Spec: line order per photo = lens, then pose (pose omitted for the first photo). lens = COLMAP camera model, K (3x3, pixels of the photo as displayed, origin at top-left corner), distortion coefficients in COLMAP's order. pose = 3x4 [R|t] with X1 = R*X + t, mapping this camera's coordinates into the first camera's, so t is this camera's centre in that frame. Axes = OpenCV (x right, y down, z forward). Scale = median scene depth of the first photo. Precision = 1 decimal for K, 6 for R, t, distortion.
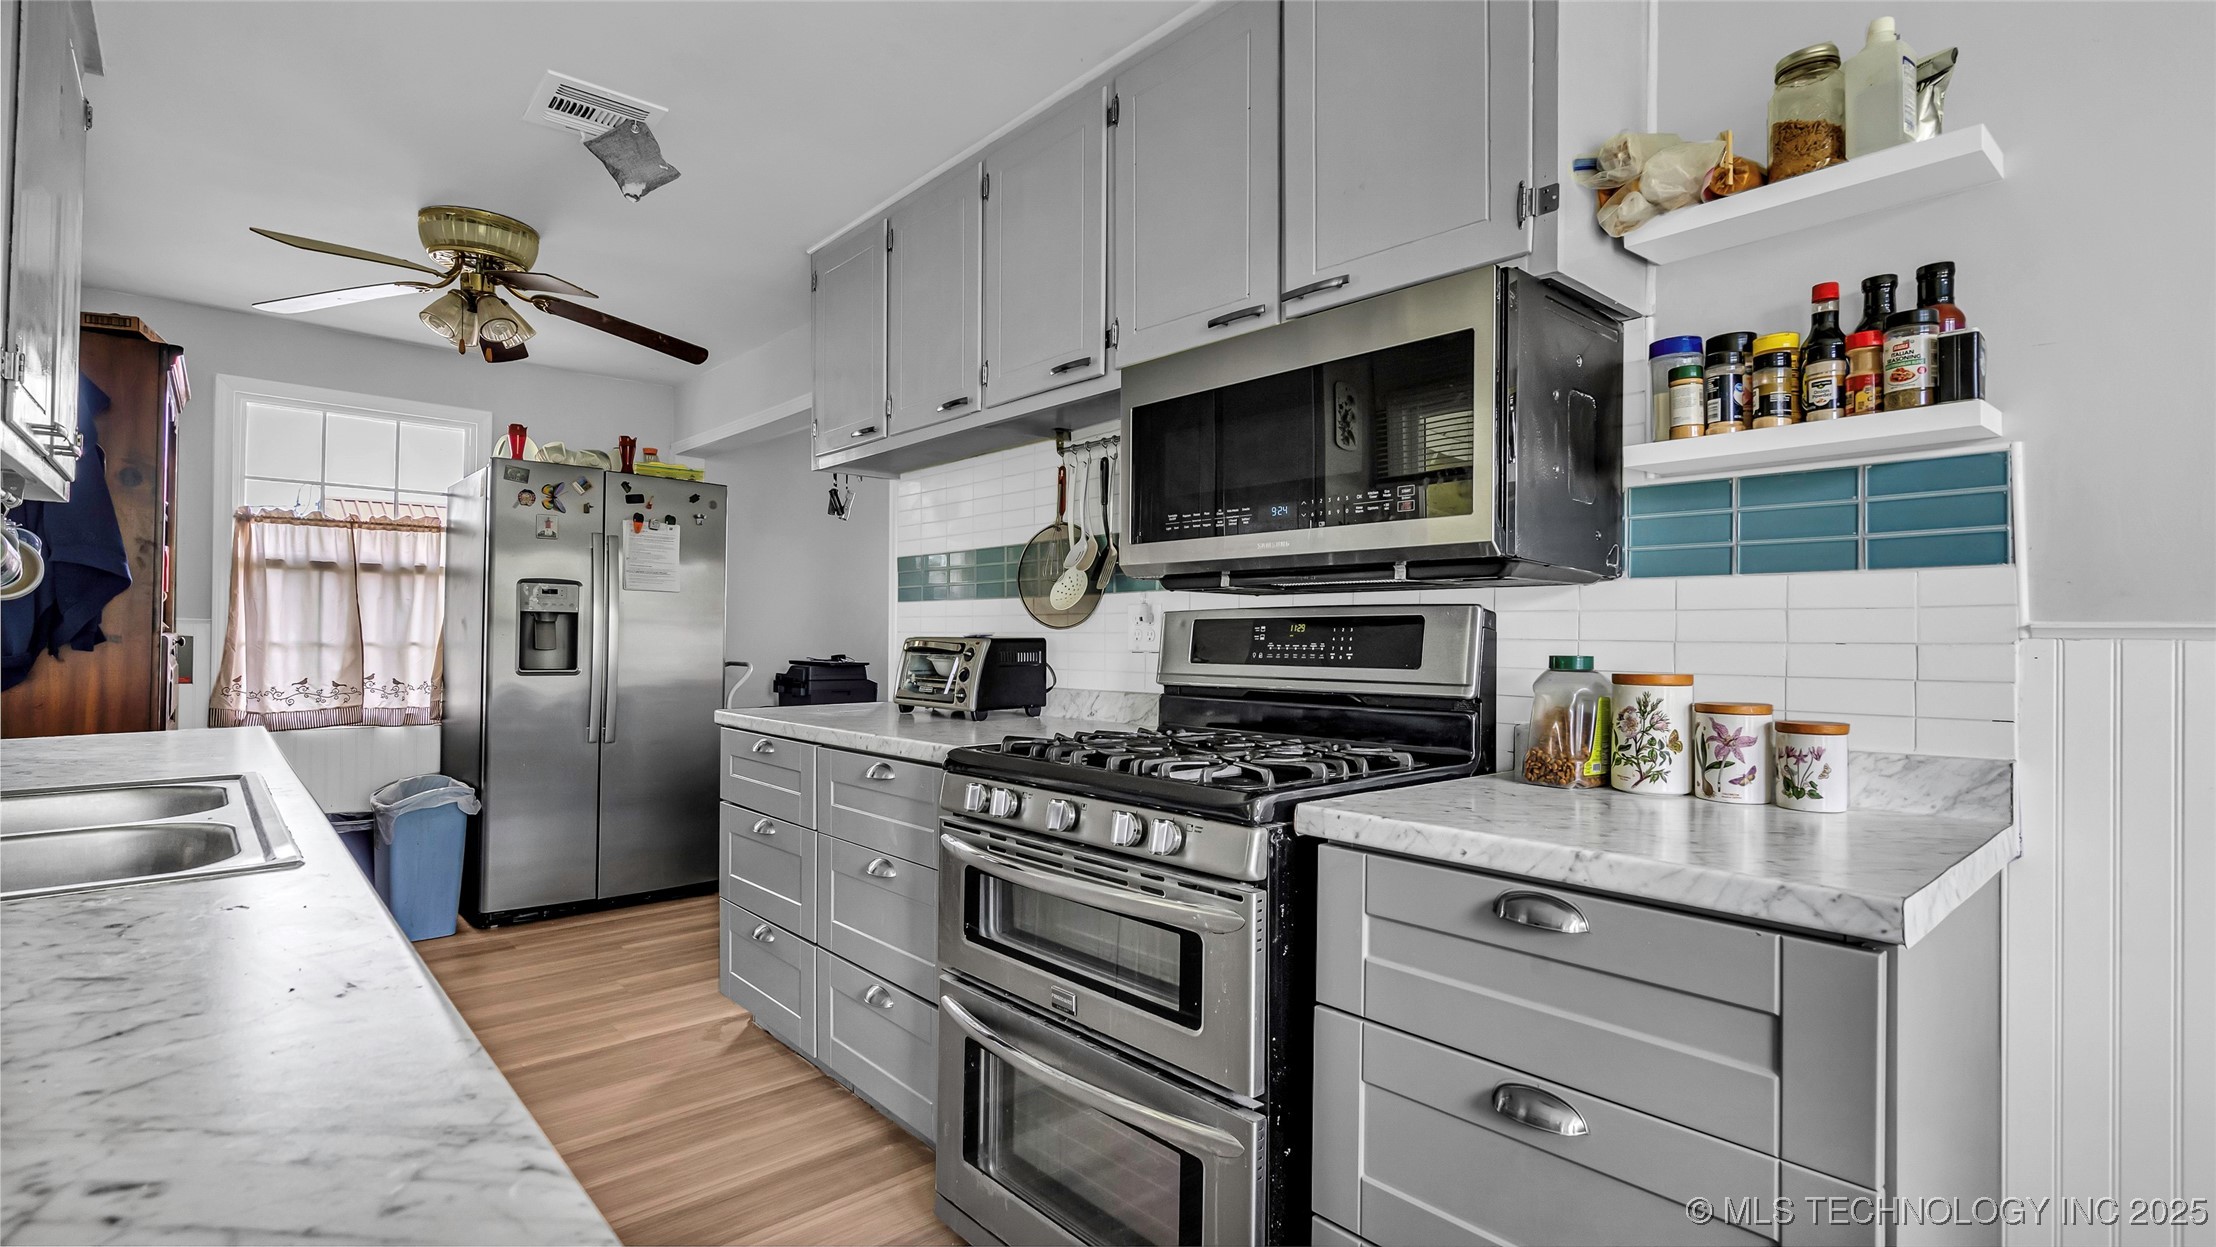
lens RADIAL K [[1040.2, 0, 1113.3], [0, 1040.2, 626.7], [0, 0, 1]] dist [-0.004274, 0.001487]
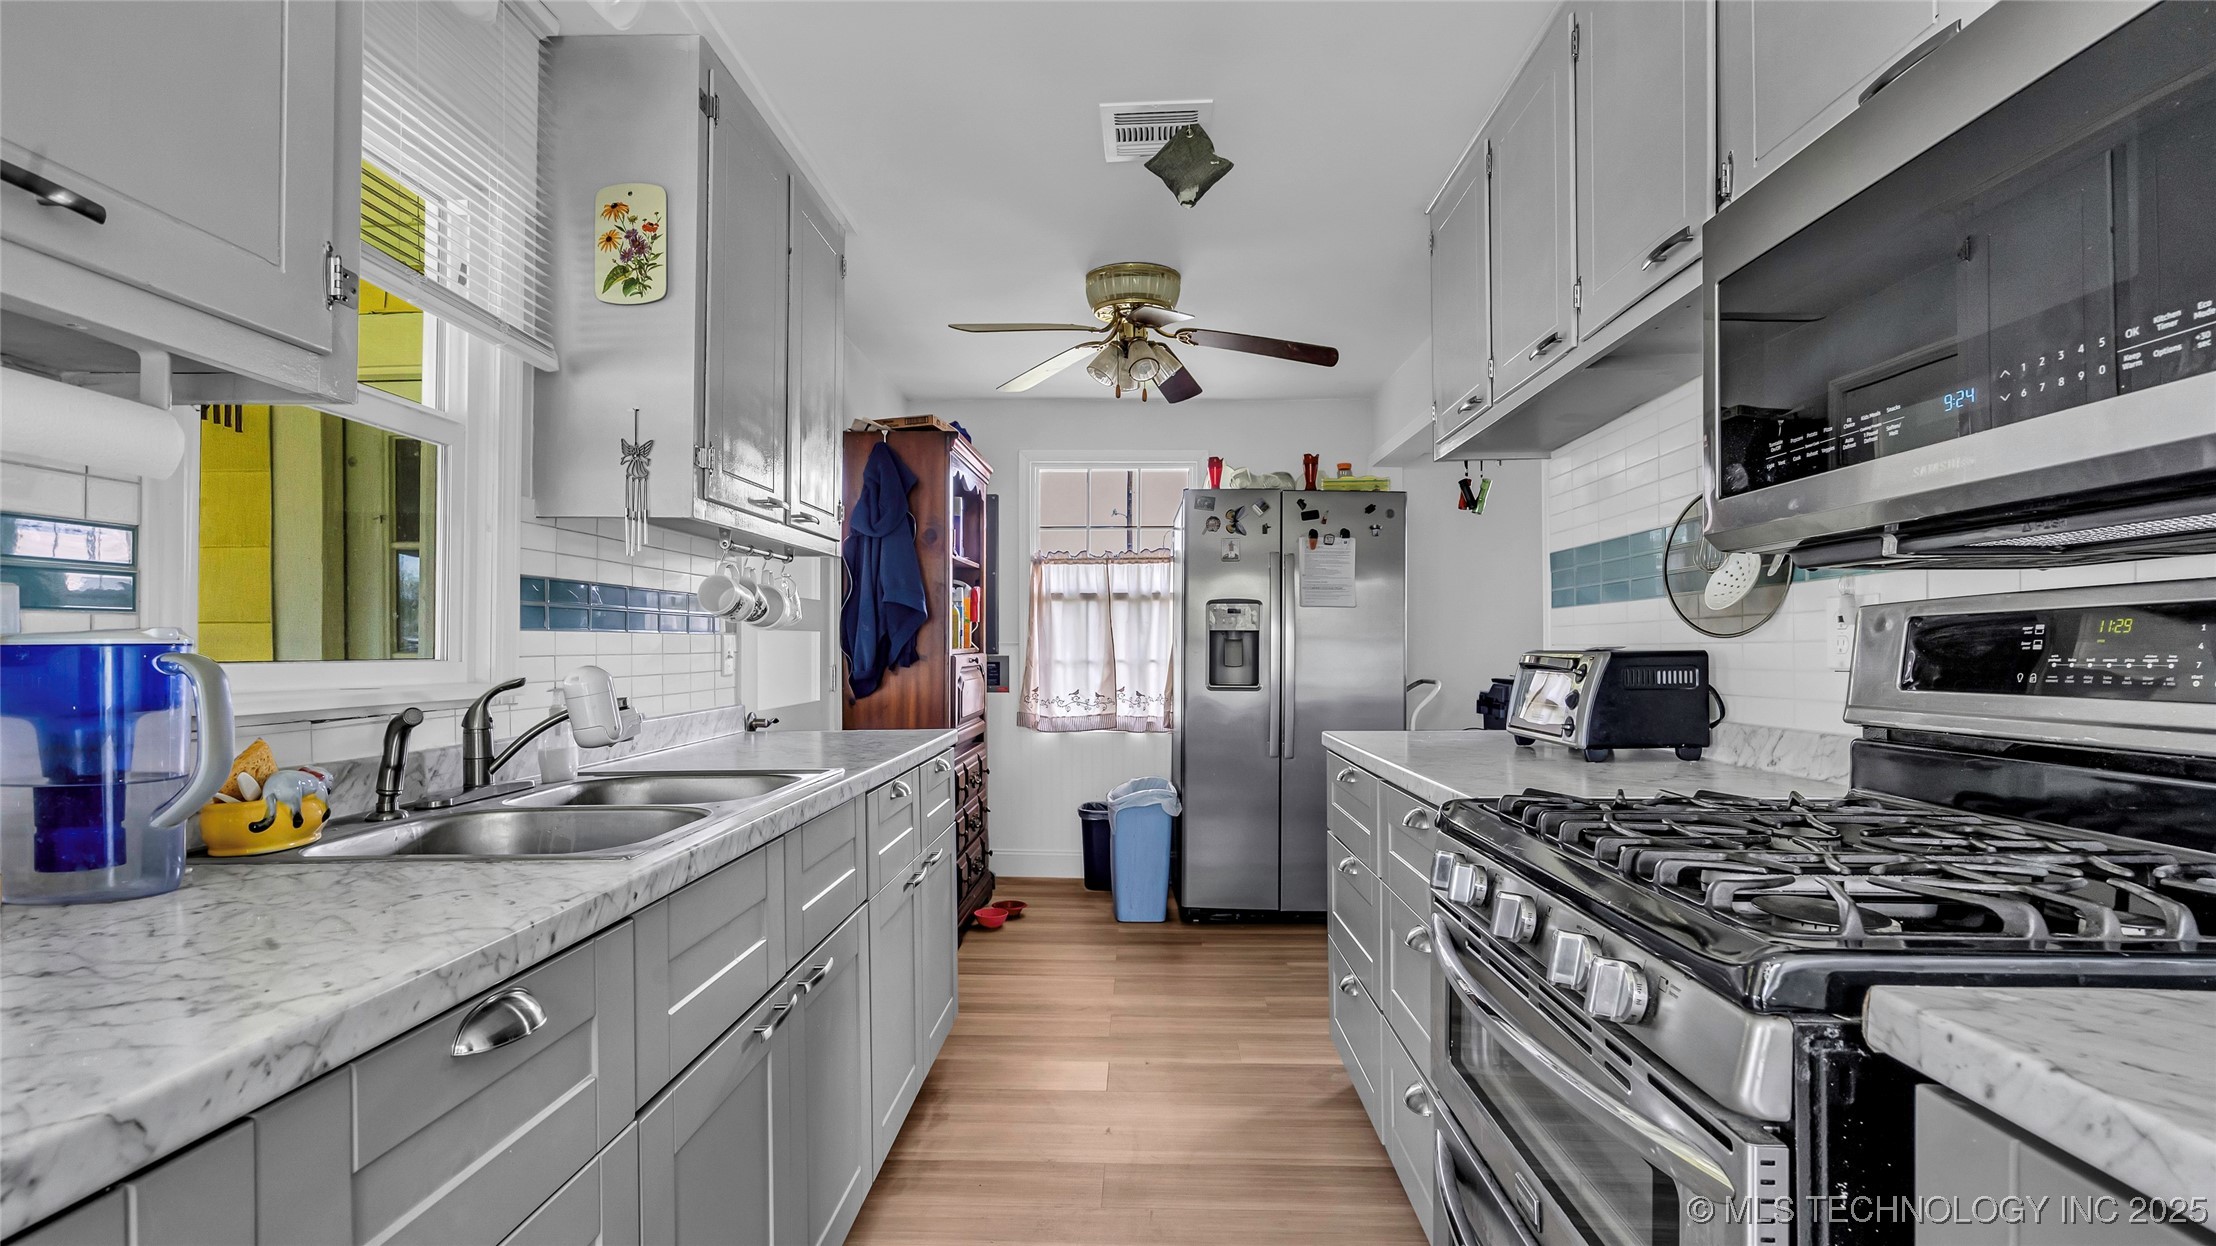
lens RADIAL K [[1040.2, 0, 1098.8], [0, 1040.2, 641.7], [0, 0, 1]] dist [-0.004274, 0.001487]
pose [[0.714587, -0.015569, -0.699373, 0.124099], [0.014368, 0.999868, -0.007578, 0.004158], [0.699399, -0.004634, 0.714716, 0.192372]]
